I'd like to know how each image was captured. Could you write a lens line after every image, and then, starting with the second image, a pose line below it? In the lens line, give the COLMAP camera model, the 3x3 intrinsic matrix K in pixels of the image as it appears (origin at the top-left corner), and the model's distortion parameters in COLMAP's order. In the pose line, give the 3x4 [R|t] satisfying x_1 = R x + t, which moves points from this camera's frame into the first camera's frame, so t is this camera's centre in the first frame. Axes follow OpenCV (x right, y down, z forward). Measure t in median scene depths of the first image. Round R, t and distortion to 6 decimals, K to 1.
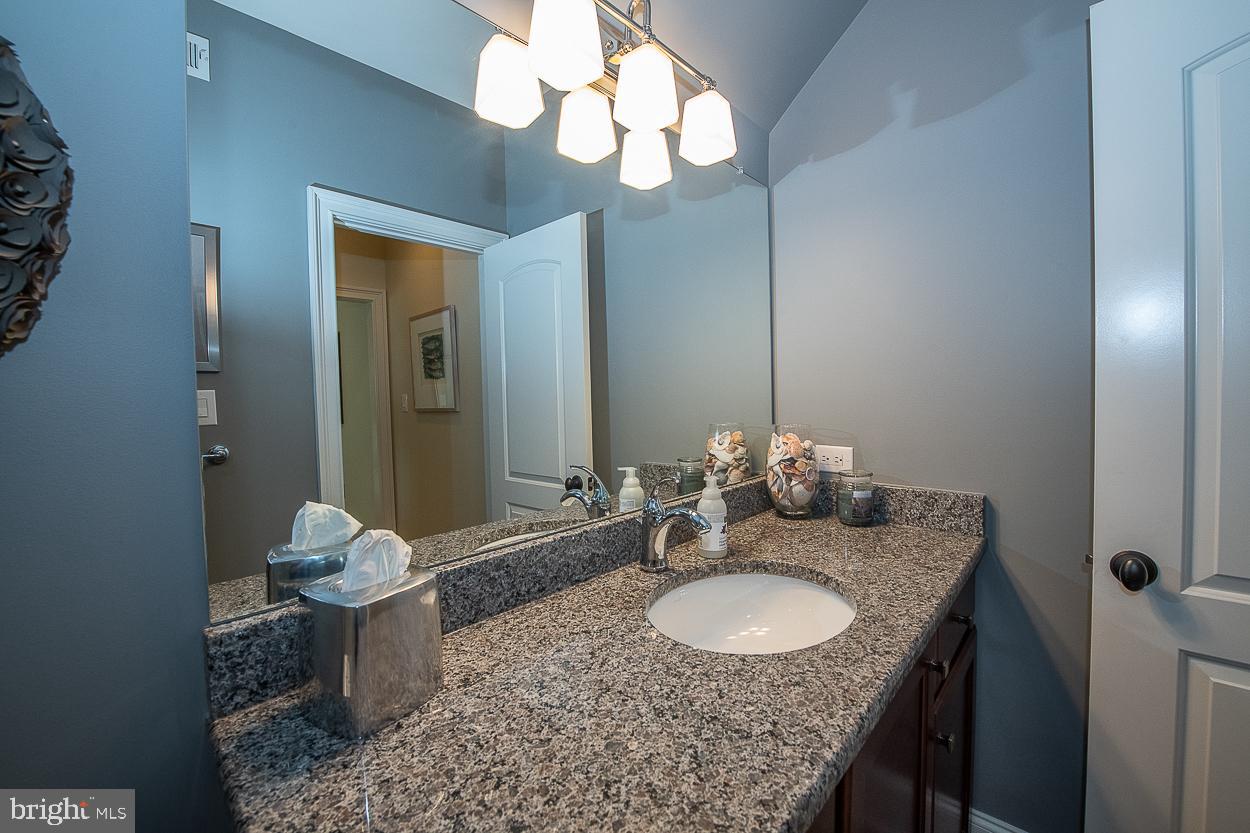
lens RADIAL K [[498.1, 0, 624.6], [0, 498.1, 415.2], [0, 0, 1]] dist [-0.018556, -0.000615]
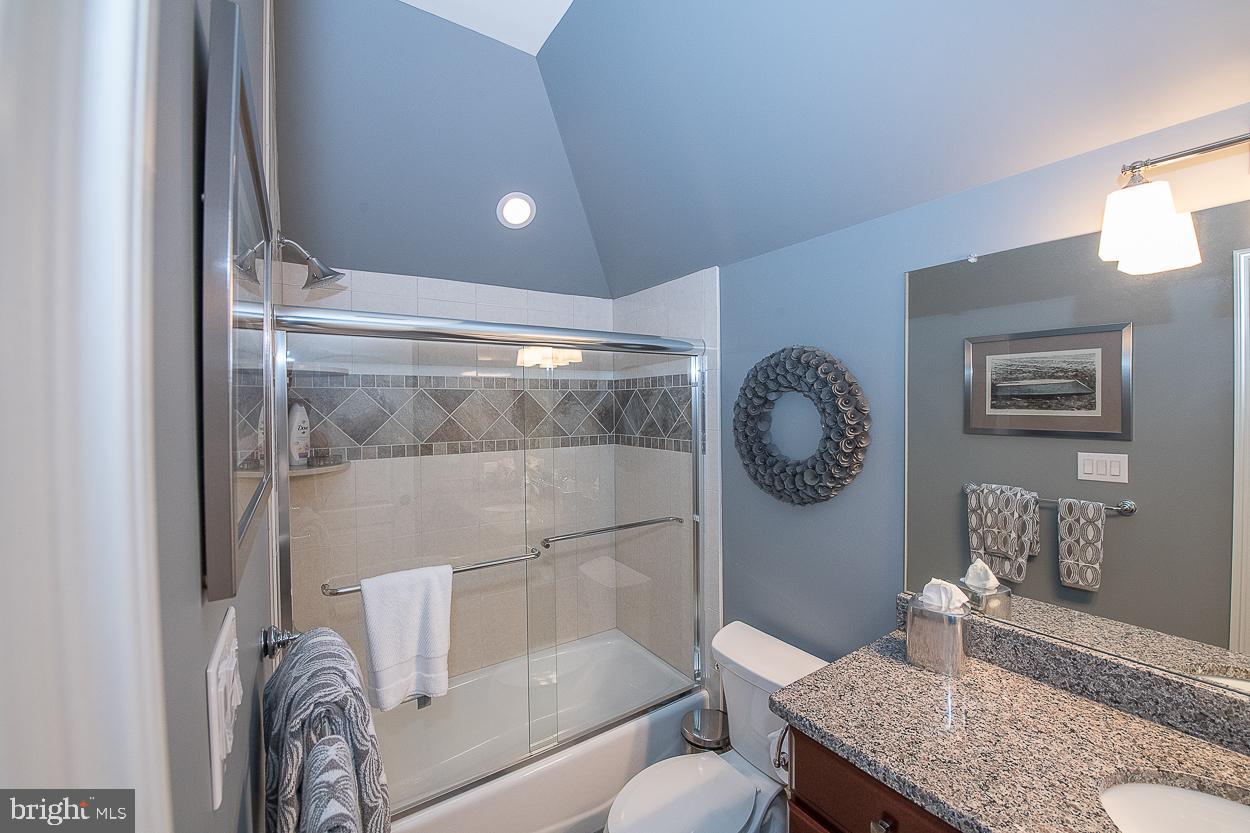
lens RADIAL K [[498.1, 0, 626.2], [0, 498.1, 408.9], [0, 0, 1]] dist [-0.018556, -0.000615]
pose [[-0.226498, 0.032718, -0.973462, 1.152974], [-0.024872, 0.998915, 0.039360, -0.341867], [0.973694, 0.033127, -0.225438, 0.120901]]
